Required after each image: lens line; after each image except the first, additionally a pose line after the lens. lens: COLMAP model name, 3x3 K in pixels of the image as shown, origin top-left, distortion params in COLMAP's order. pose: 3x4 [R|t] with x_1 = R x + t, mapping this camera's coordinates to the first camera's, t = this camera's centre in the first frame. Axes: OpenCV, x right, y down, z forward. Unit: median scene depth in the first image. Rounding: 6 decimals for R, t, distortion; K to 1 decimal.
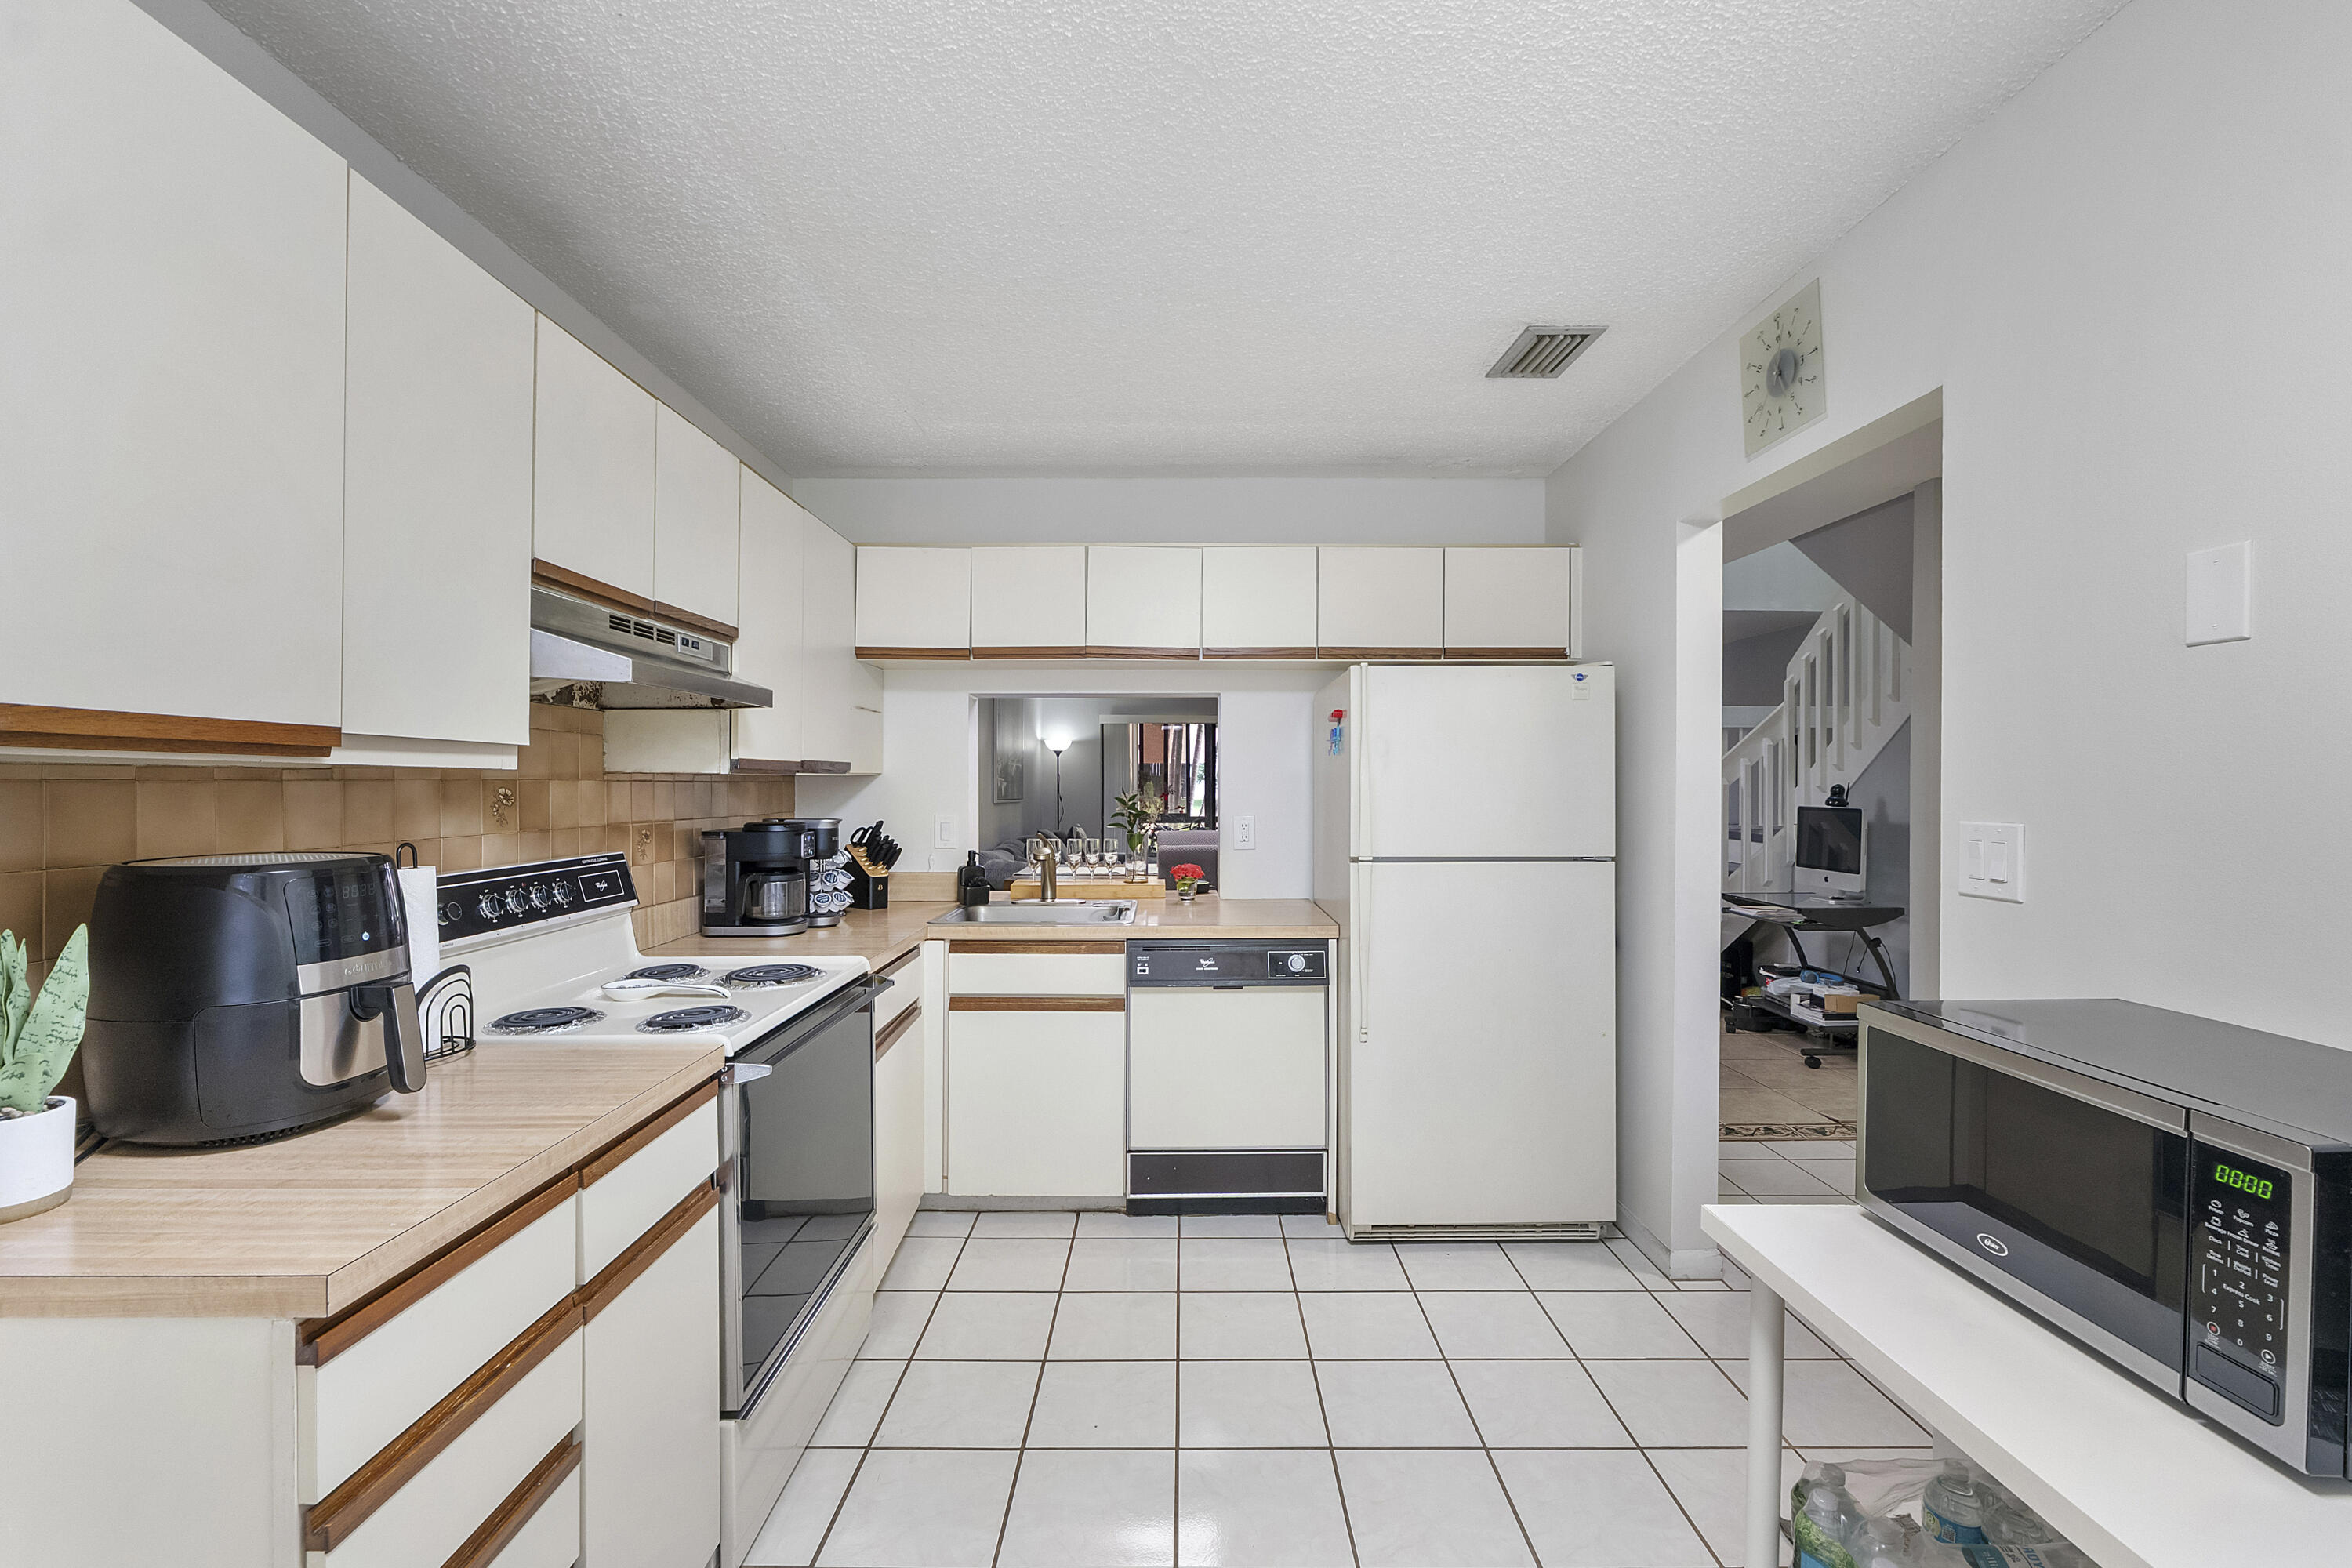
lens RADIAL K [[997.3, 0, 1188.4], [0, 997.3, 779.8], [0, 0, 1]] dist [-0.007924, -0.000565]
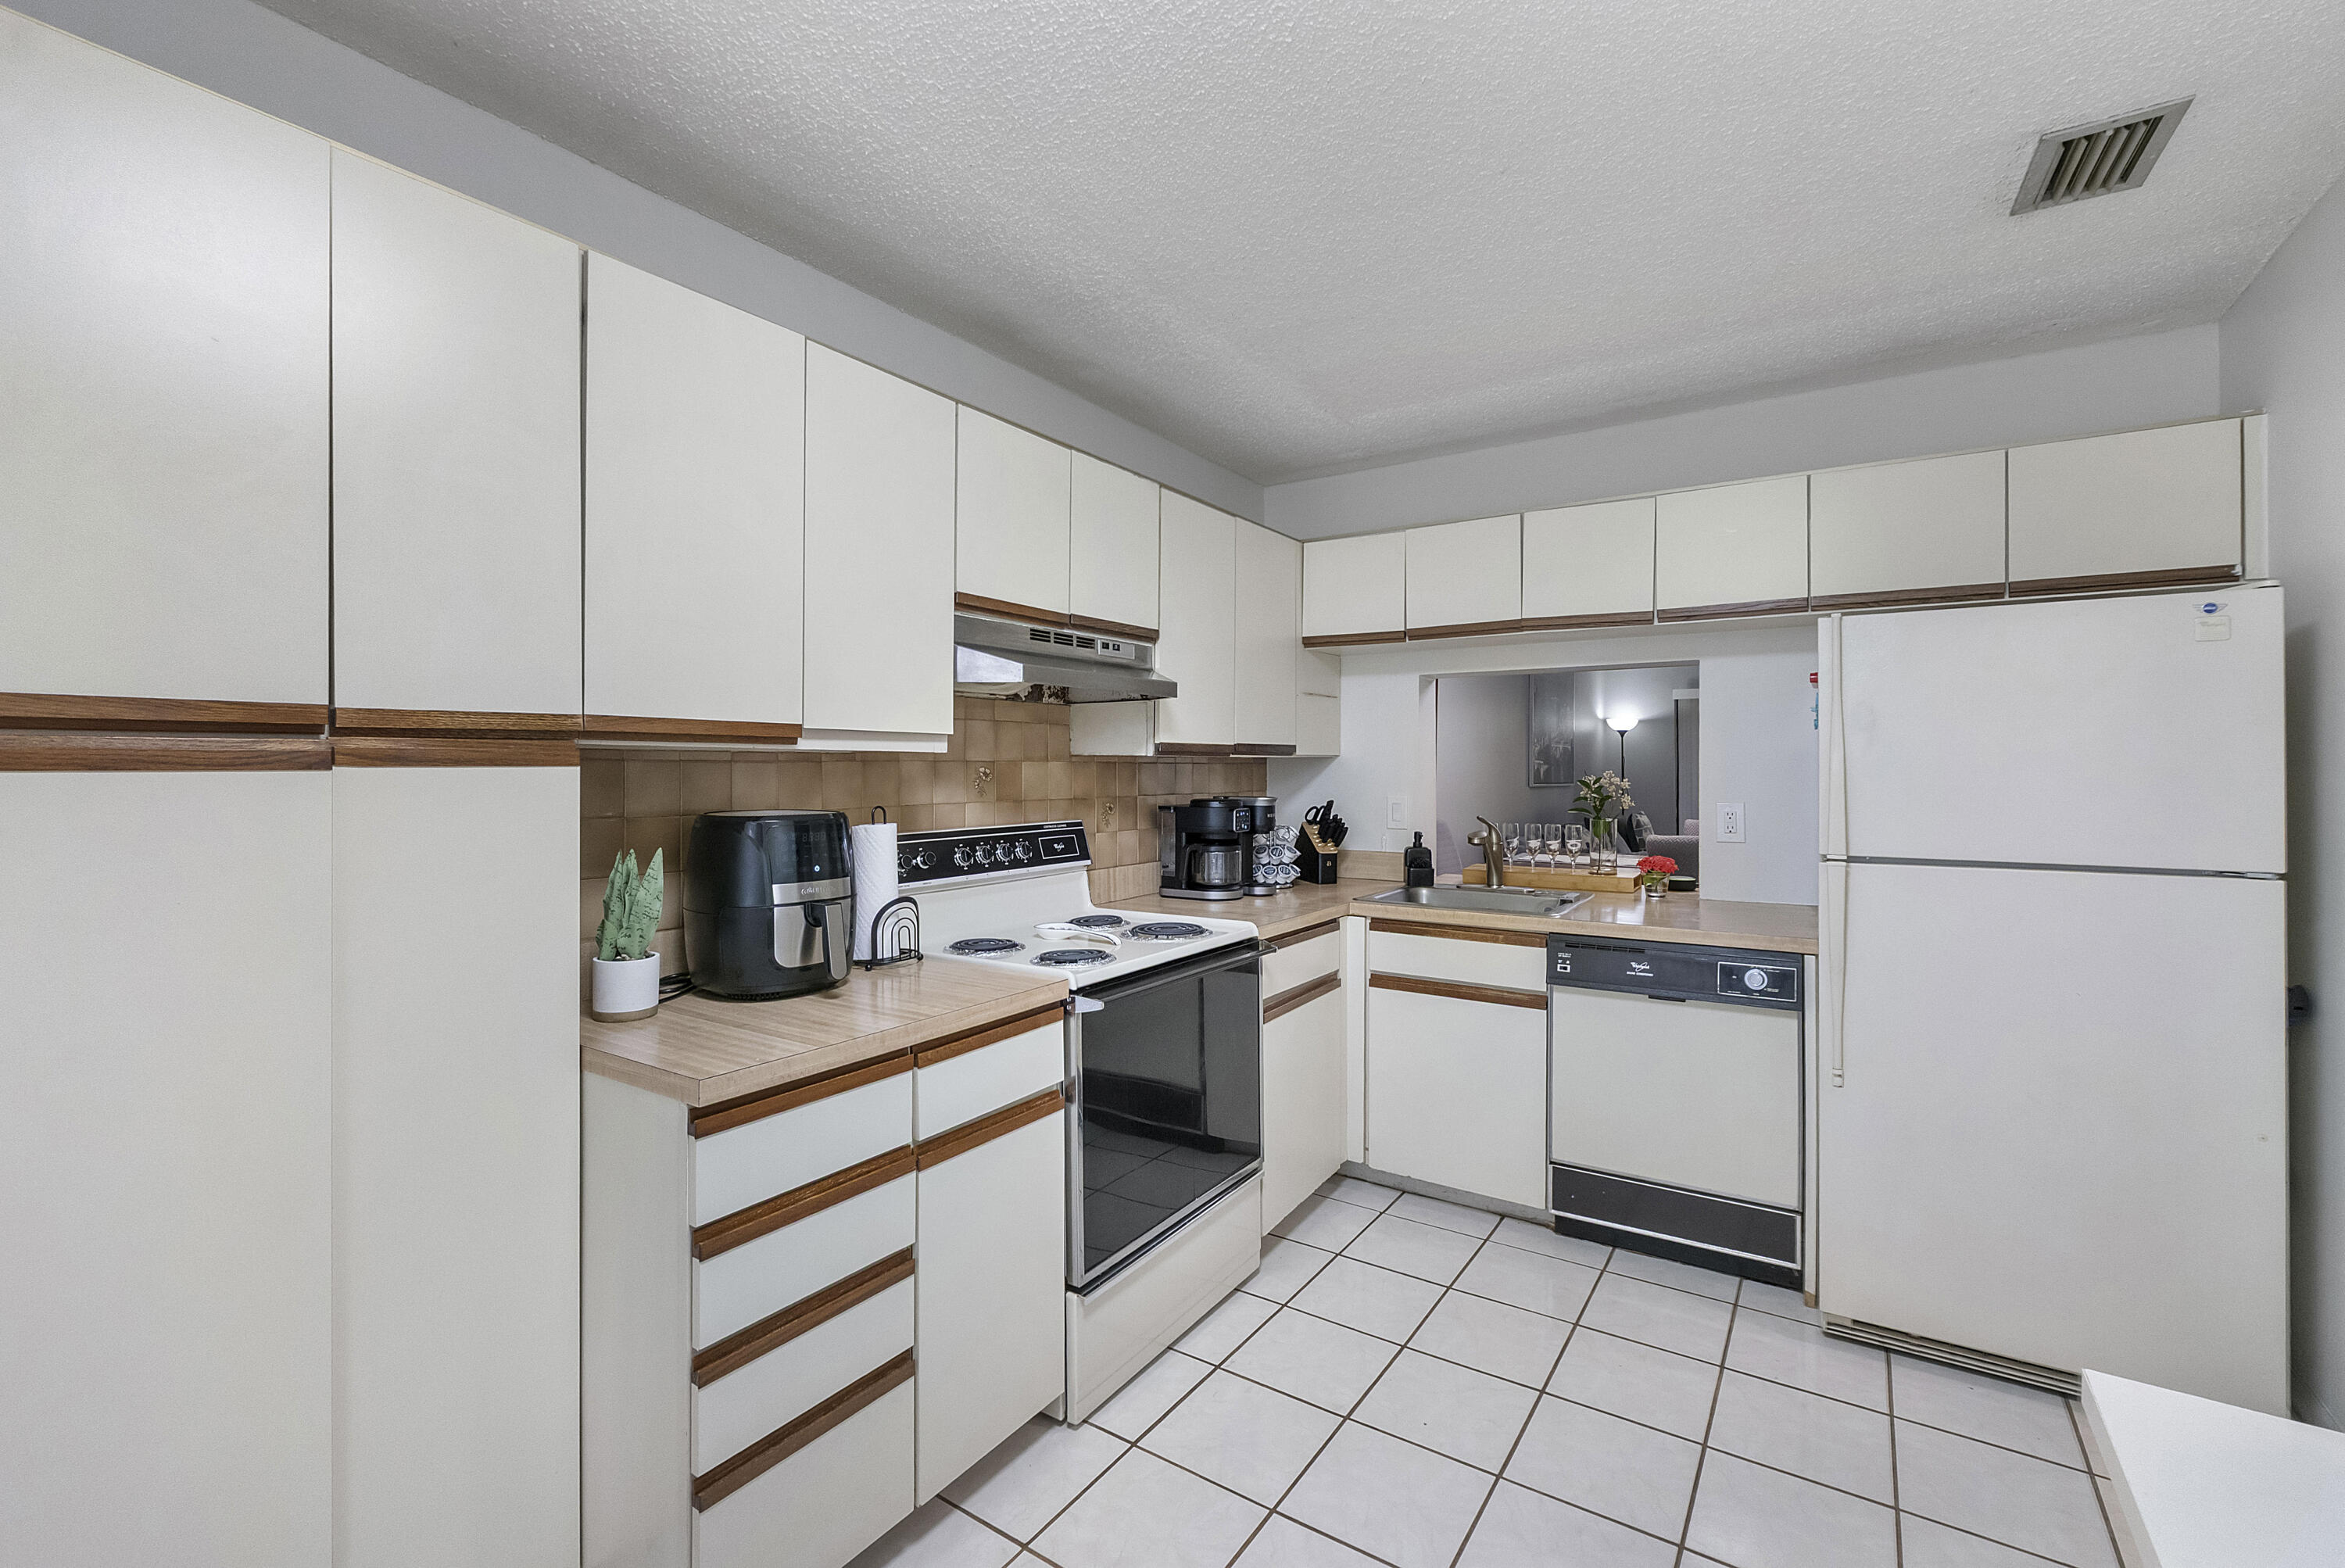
lens RADIAL K [[1010.3, 0, 1186.8], [0, 1010.3, 758.5], [0, 0, 1]] dist [-0.008586, -0.000355]
pose [[0.829184, -0.004550, -0.558957, 0.212911], [0.001756, 0.999983, -0.005536, 0.003452], [0.558973, 0.003609, 0.829178, 0.040177]]
